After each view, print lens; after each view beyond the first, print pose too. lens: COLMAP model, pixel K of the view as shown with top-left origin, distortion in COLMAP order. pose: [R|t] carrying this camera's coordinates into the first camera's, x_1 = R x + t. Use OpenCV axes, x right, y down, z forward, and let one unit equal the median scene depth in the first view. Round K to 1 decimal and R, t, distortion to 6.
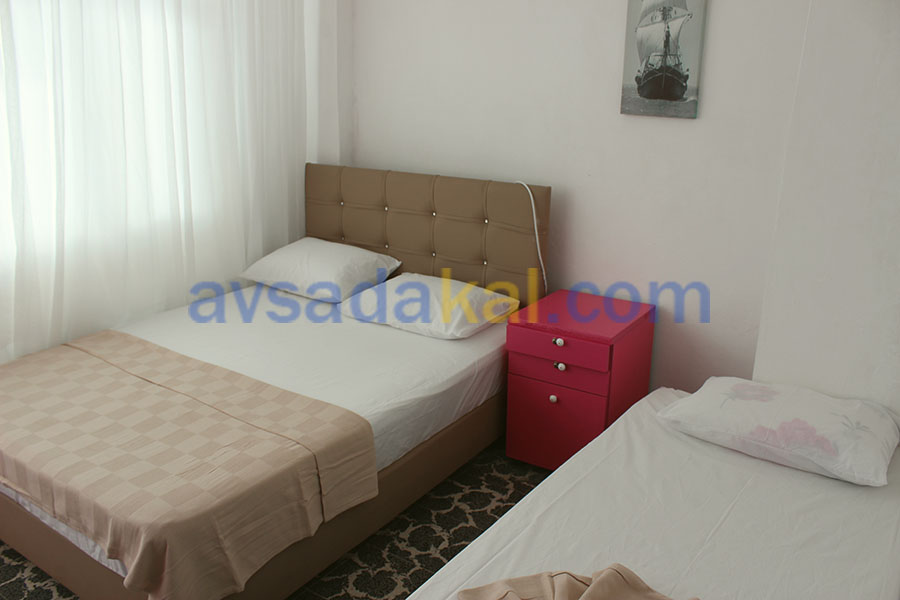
lens RADIAL K [[758.3, 0, 453.6], [0, 758.3, 295.9], [0, 0, 1]] dist [-0.165630, 0.124821]
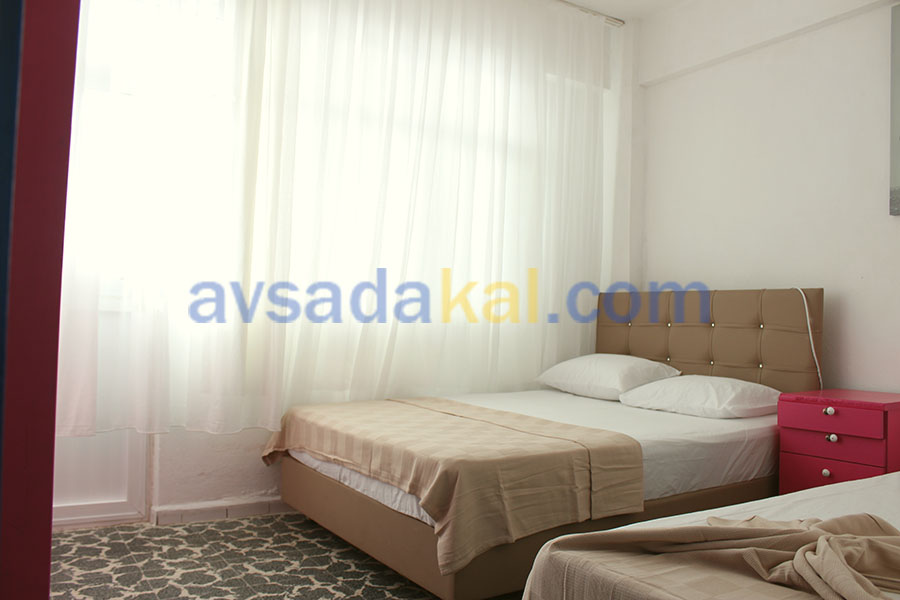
lens RADIAL K [[758.3, 0, 431.1], [0, 758.3, 311.2], [0, 0, 1]] dist [-0.165630, 0.124821]
pose [[0.914995, 0.002649, -0.403456, 0.041593], [-0.132348, 0.946618, -0.293935, 0.292268], [0.381141, 0.322345, 0.866502, -0.111201]]
